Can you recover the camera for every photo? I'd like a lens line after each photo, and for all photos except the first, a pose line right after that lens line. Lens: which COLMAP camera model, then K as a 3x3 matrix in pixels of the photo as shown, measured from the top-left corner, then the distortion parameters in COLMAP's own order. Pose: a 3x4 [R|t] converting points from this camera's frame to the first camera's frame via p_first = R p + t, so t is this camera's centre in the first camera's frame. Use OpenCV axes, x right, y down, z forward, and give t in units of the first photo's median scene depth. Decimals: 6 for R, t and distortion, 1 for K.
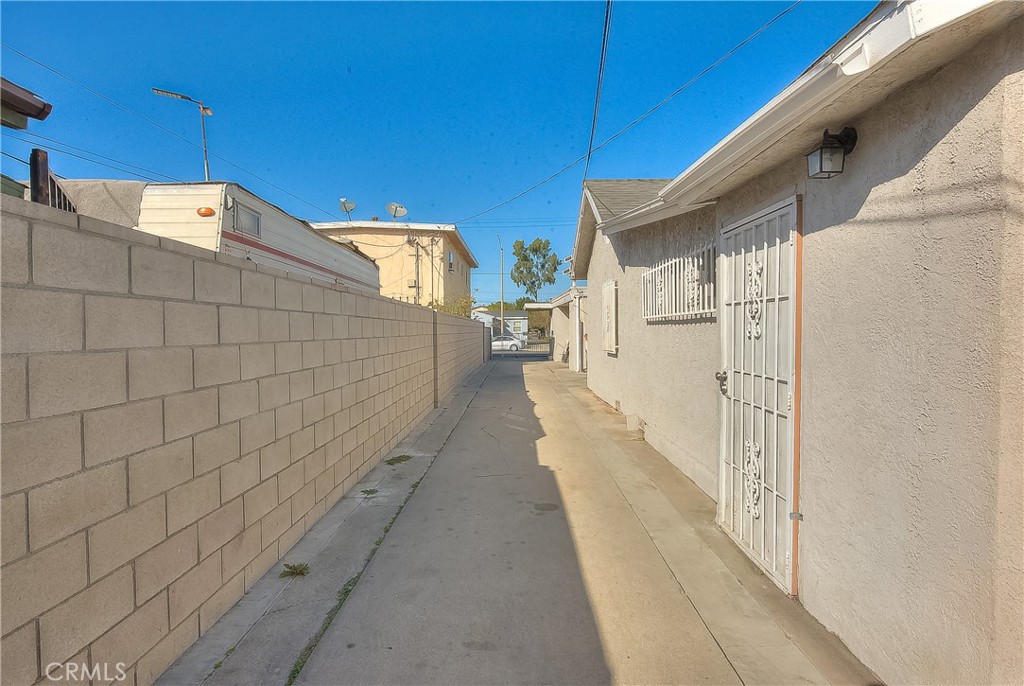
lens RADIAL K [[520.0, 0, 512.0], [0, 520.0, 343.0], [0, 0, 1]] dist [-0.001008, -0.000194]
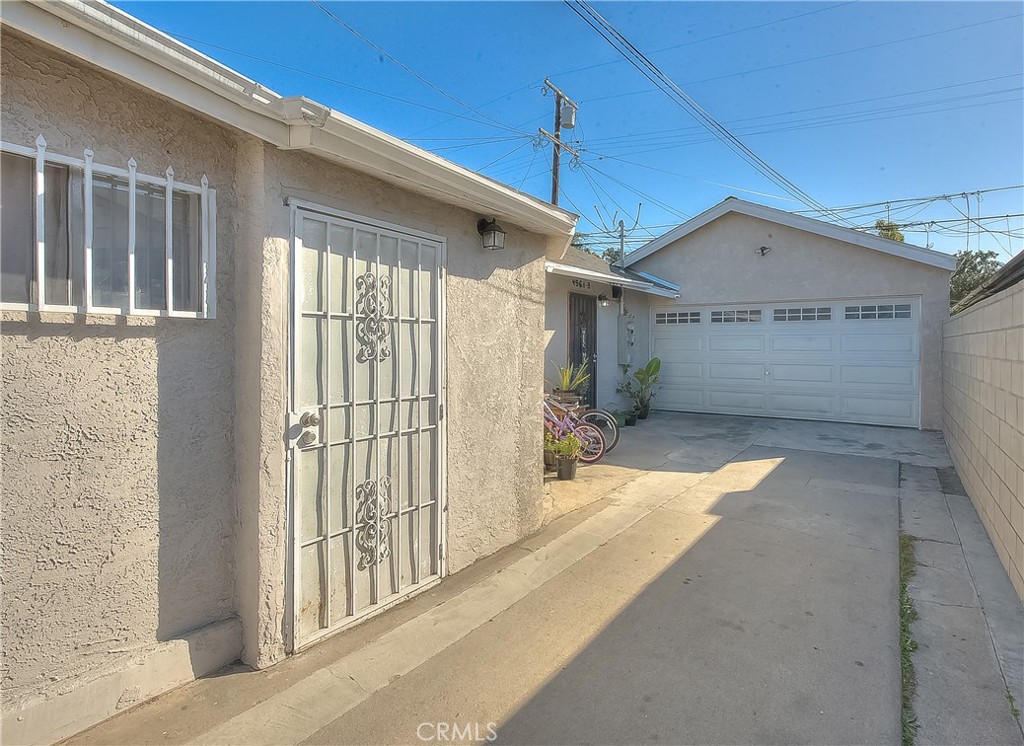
lens RADIAL K [[518.0, 0, 558.2], [0, 518.0, 348.7], [0, 0, 1]] dist [-0.002180, -0.000501]
pose [[-0.841387, 0.002307, 0.540428, -0.032844], [0.017113, 0.999603, 0.022375, -0.005462], [-0.540162, 0.028074, -0.841093, 0.194187]]
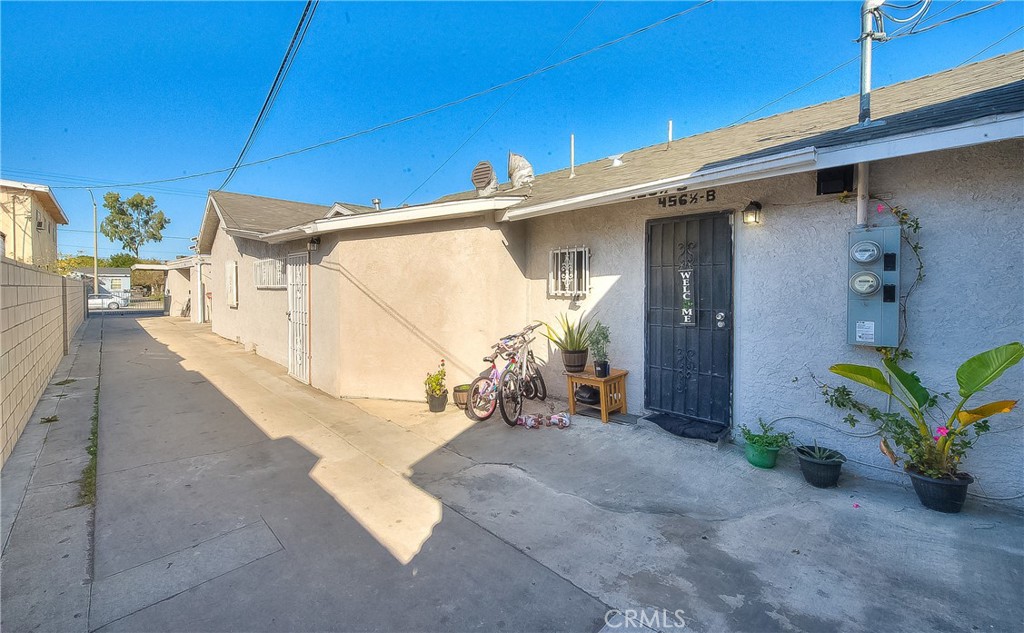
lens RADIAL K [[408.4, 0, 504.3], [0, 408.4, 294.4], [0, 0, 1]] dist [-0.000222, -0.000112]
pose [[0.708474, -0.005373, 0.705716, -0.034132], [0.011777, 0.999922, -0.004210, -0.000923], [-0.705639, 0.011294, 0.708482, -0.156329]]
